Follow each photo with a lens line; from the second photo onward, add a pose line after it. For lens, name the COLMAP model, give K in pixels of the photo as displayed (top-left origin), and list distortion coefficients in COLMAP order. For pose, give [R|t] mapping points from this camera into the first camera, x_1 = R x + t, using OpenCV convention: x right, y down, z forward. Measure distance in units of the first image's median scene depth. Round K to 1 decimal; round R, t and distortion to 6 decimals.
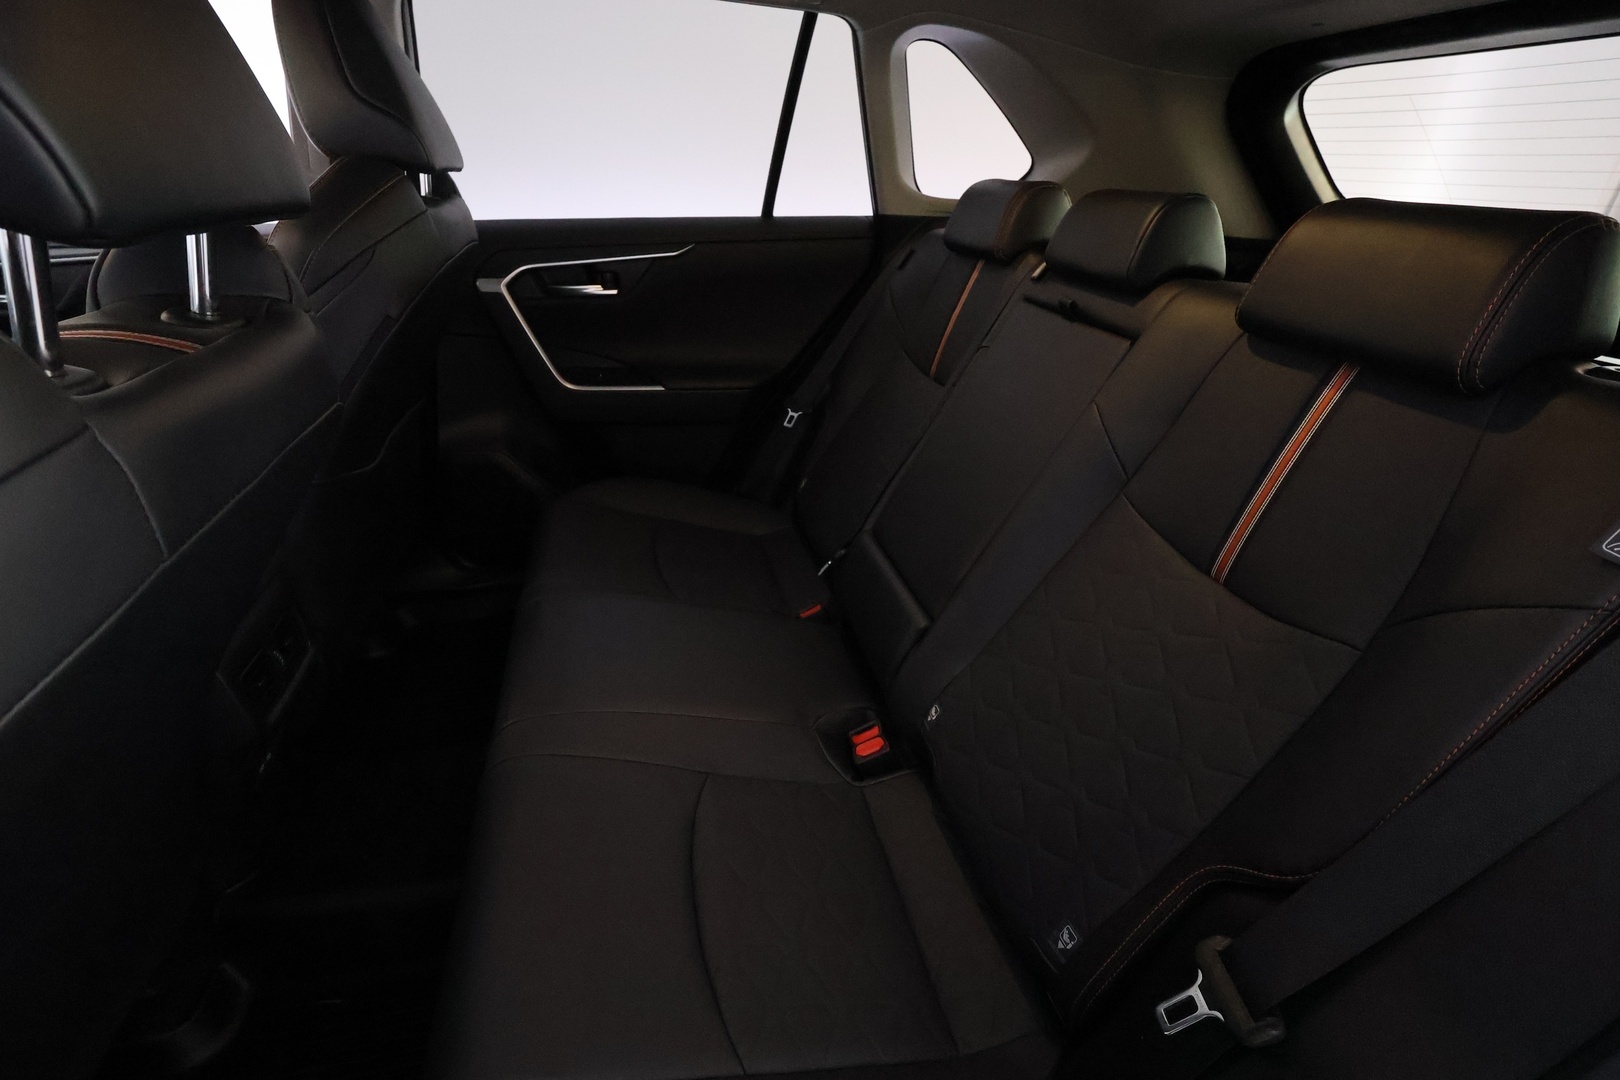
lens RADIAL K [[745.4, 0, 810.0], [0, 745.4, 540.0], [0, 0, 1]] dist [-0.001700, -0.001511]
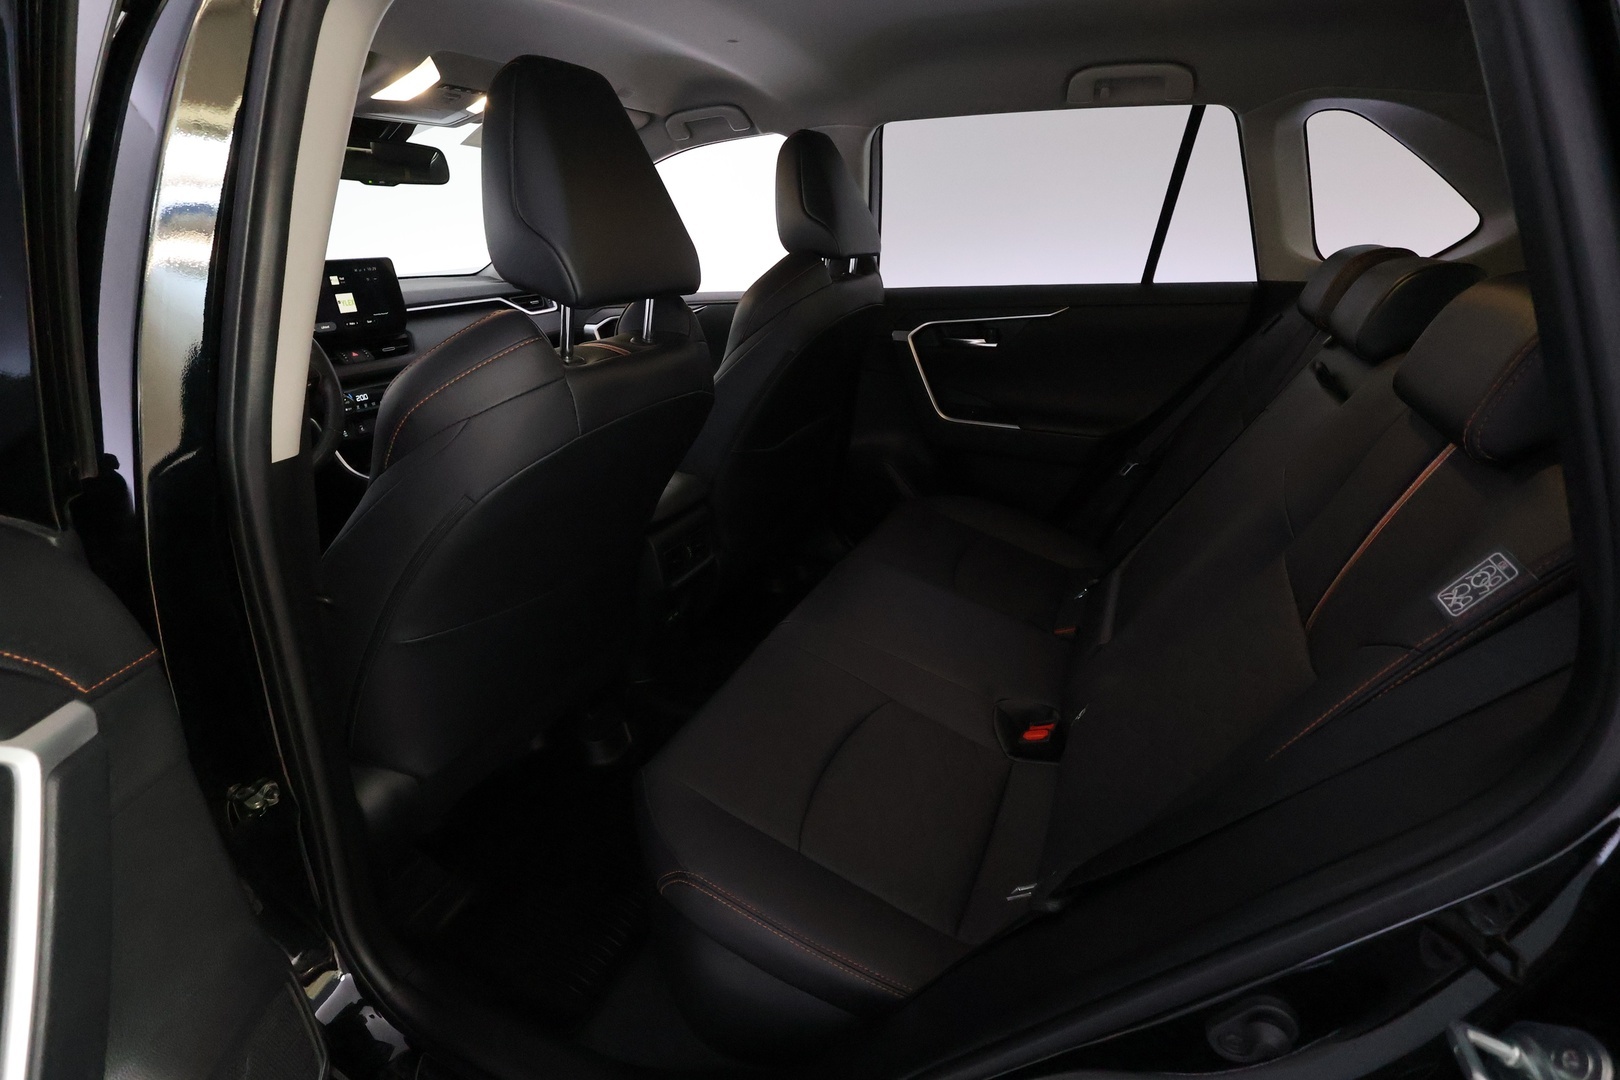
lens RADIAL K [[745.4, 0, 810.0], [0, 745.4, 540.0], [0, 0, 1]] dist [-0.001700, -0.001511]
pose [[0.795116, 0.192557, -0.575077, 0.254414], [-0.232044, 0.972693, 0.004863, 0.036583], [0.560310, 0.129577, 0.818085, -0.109894]]
